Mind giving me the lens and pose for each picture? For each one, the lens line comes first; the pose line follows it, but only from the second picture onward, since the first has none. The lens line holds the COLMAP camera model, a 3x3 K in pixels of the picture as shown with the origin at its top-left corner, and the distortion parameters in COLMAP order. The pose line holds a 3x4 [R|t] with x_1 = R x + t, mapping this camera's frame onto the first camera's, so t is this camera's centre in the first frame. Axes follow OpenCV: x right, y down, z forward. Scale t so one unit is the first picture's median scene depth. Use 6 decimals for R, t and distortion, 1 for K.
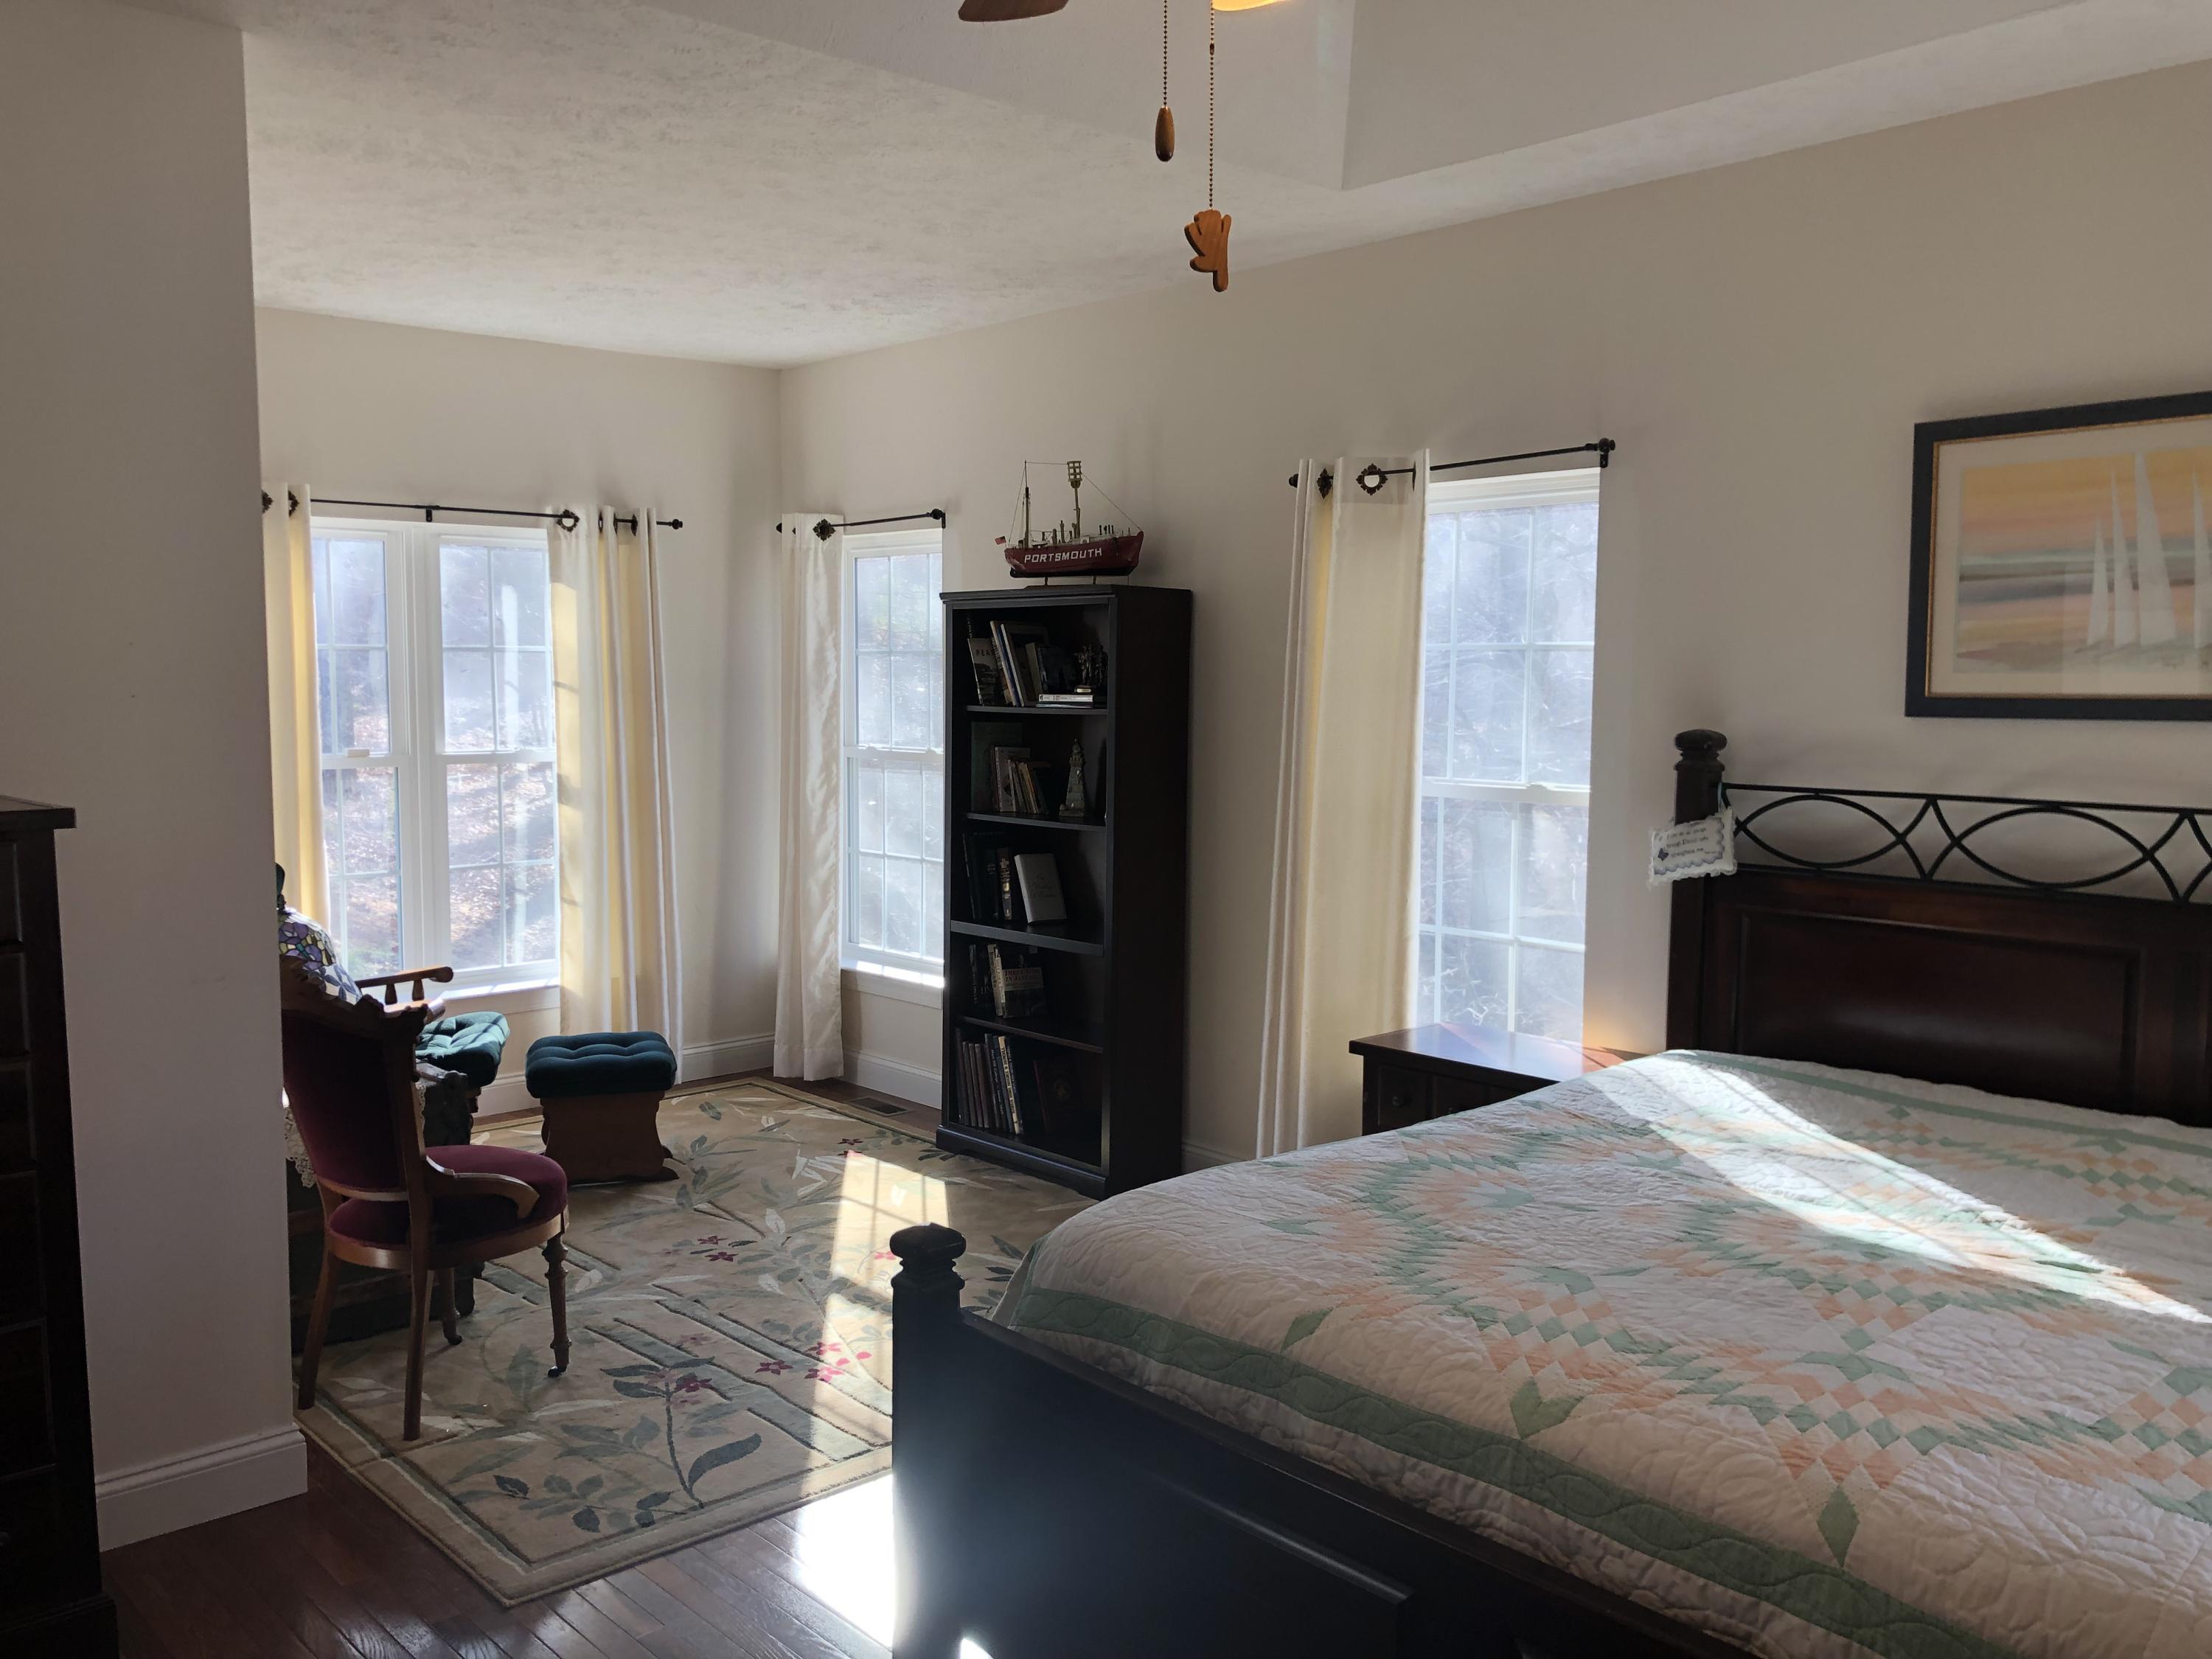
lens RADIAL K [[1805.5, 0, 1091.9], [0, 1805.5, 831.3], [0, 0, 1]] dist [0.040346, -0.042798]
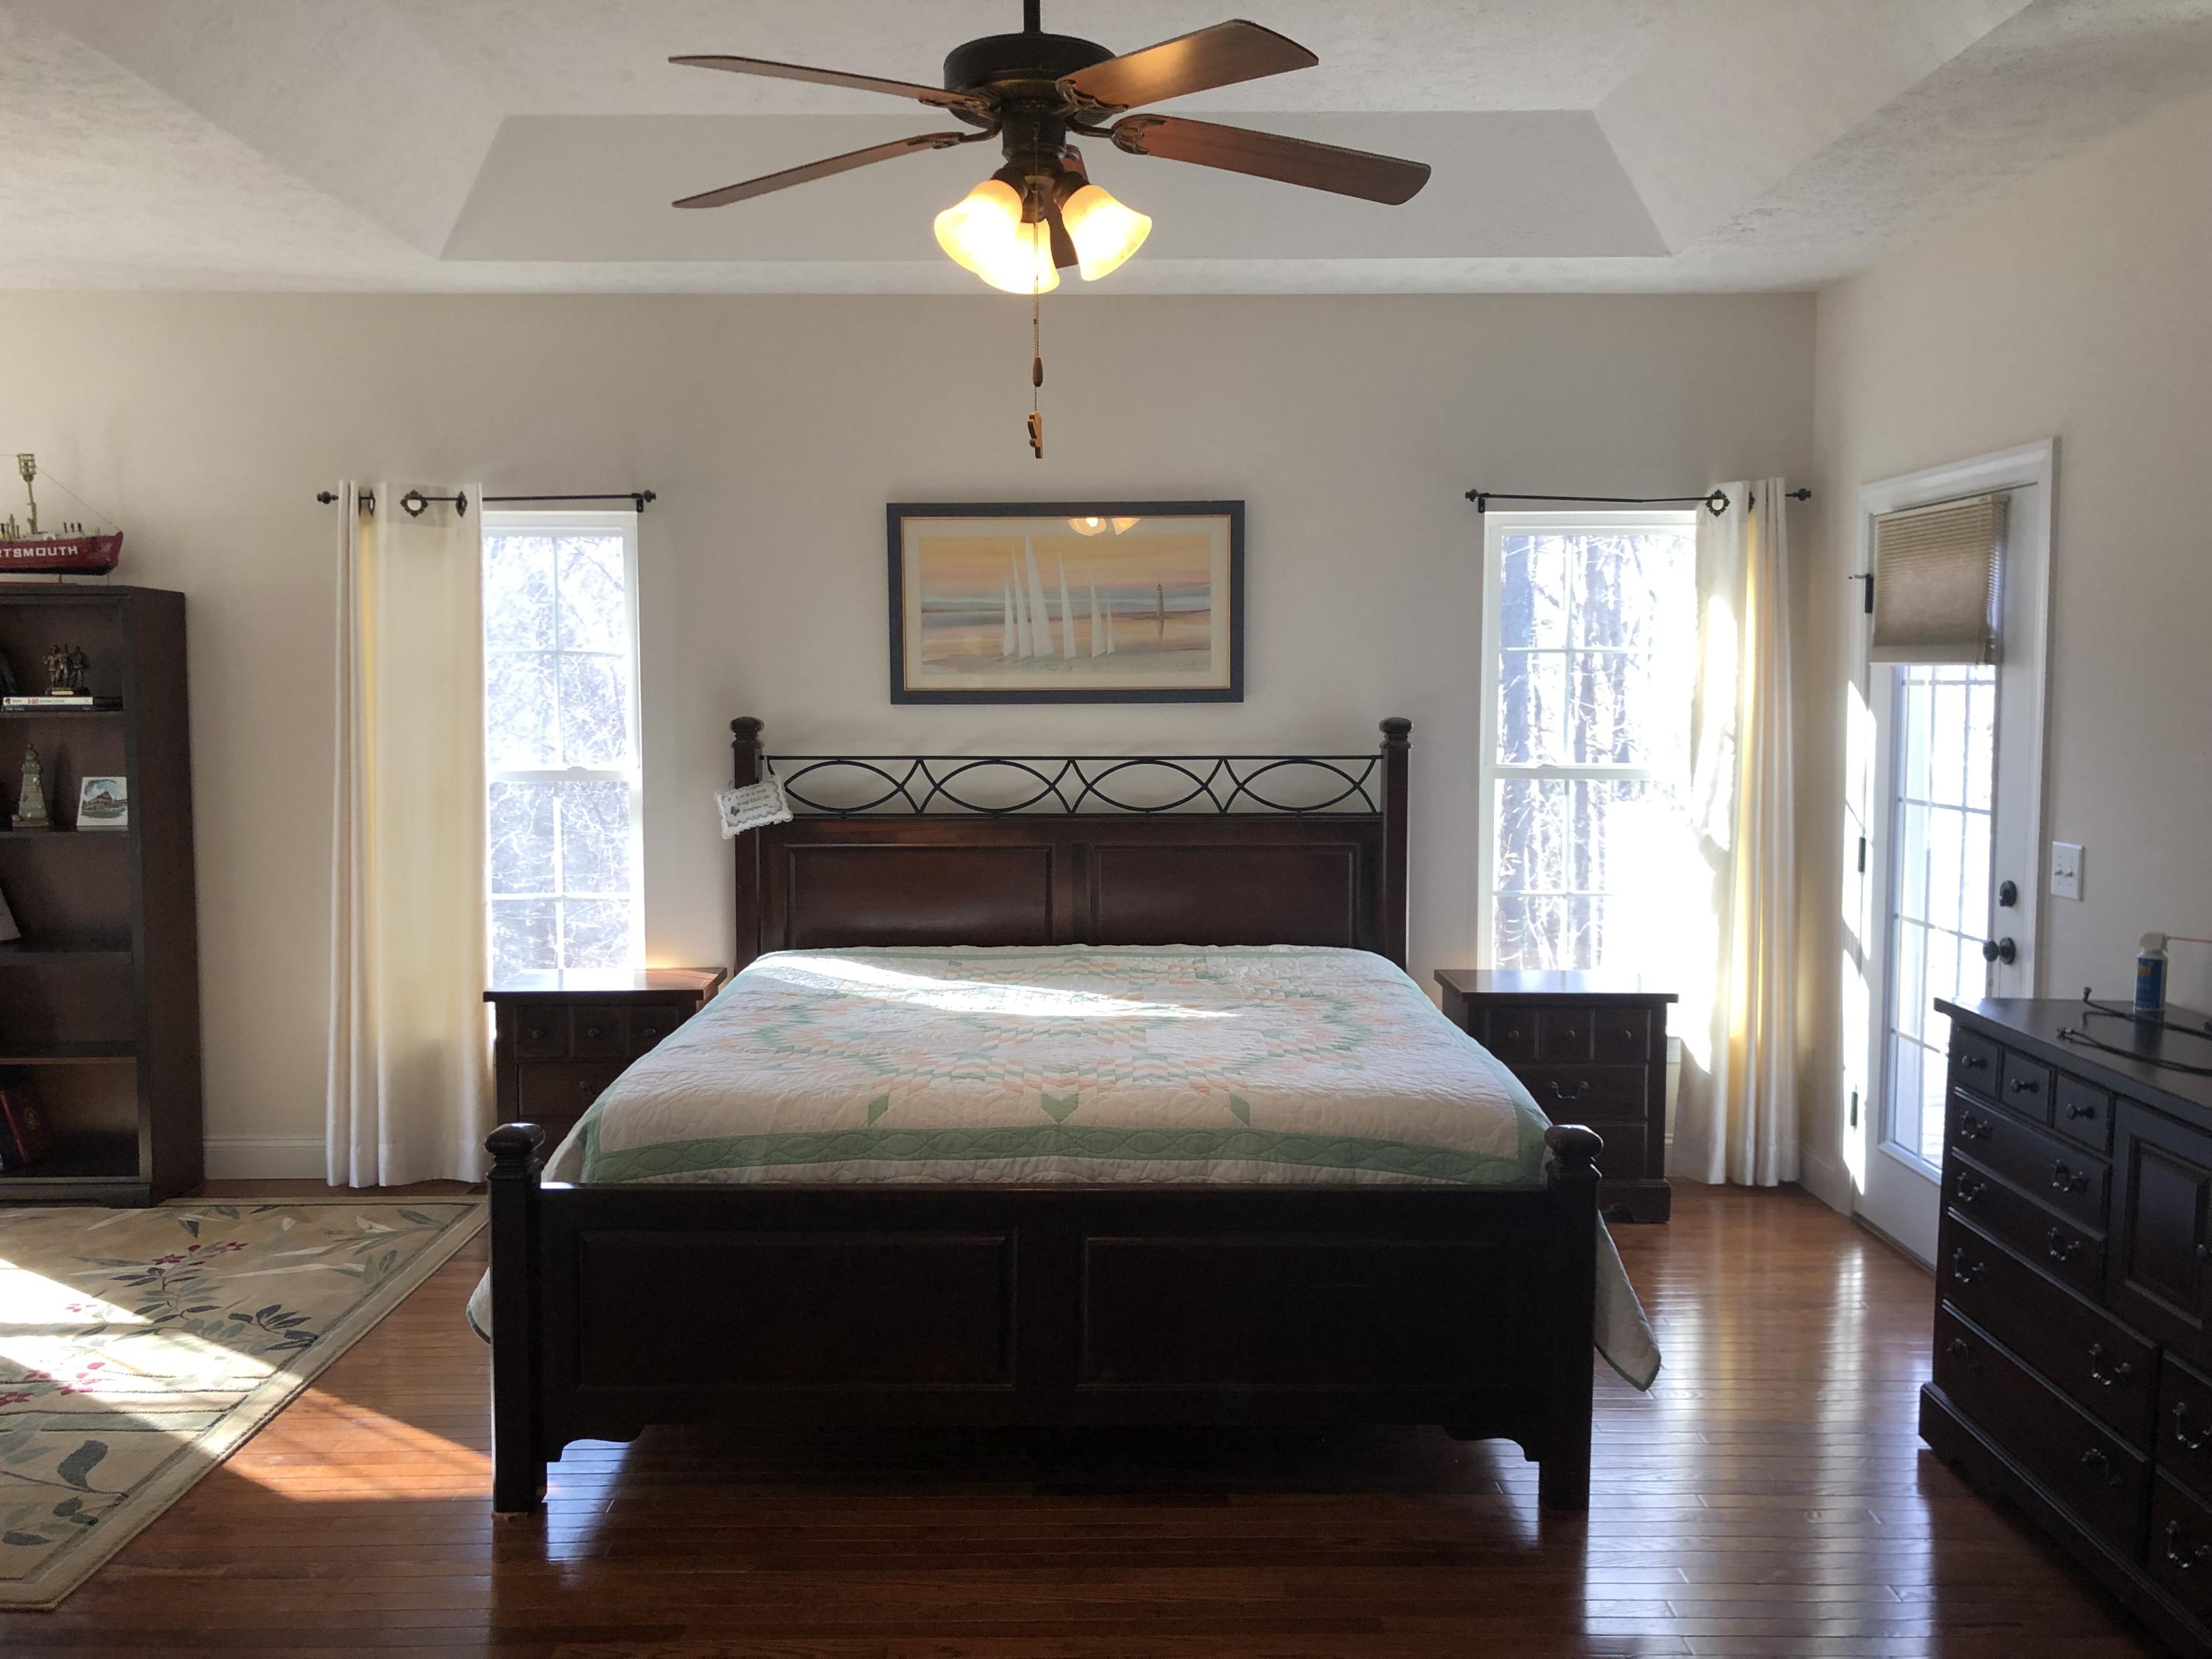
lens RADIAL K [[1805.5, 0, 1122.0], [0, 1805.5, 828.2], [0, 0, 1]] dist [0.040346, -0.042798]
pose [[0.659534, -0.066018, 0.748770, -0.504940], [0.068644, 0.997263, 0.027464, 0.008514], [-0.748534, 0.033285, 0.662260, -0.091064]]
